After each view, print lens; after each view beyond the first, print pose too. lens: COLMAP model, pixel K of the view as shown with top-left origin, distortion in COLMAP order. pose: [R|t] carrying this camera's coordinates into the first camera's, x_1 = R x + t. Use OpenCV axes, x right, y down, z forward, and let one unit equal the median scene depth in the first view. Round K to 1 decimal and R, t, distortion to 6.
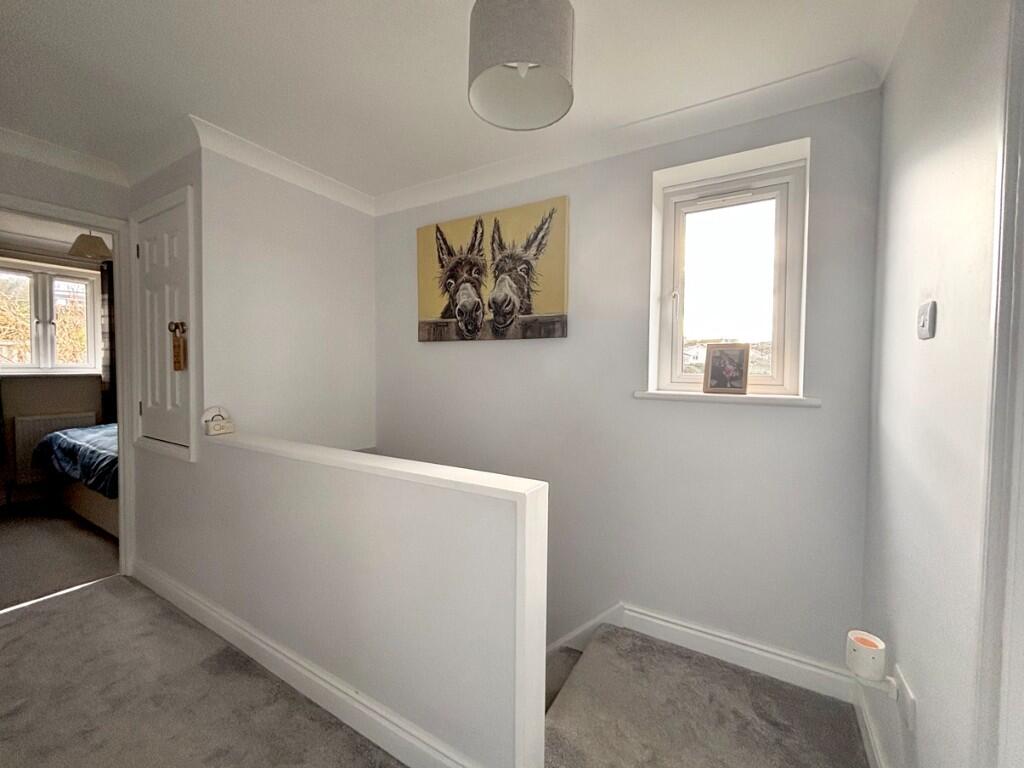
lens RADIAL K [[412.1, 0, 514.0], [0, 412.1, 380.7], [0, 0, 1]] dist [0.001426, 0.000261]
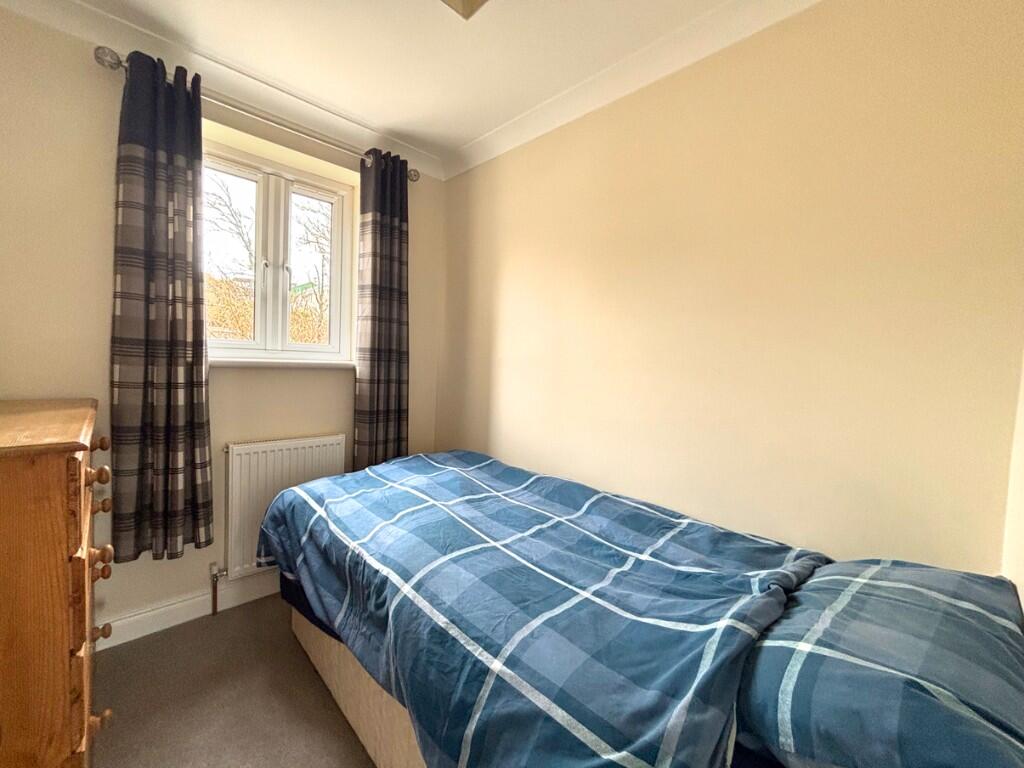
lens RADIAL K [[412.1, 0, 511.7], [0, 412.1, 382.1], [0, 0, 1]] dist [0.001426, 0.000261]
pose [[0.962473, 0.035784, -0.269007, -0.670737], [-0.034487, 0.999360, 0.009550, -0.005339], [0.269176, 0.000086, 0.963091, 0.548429]]
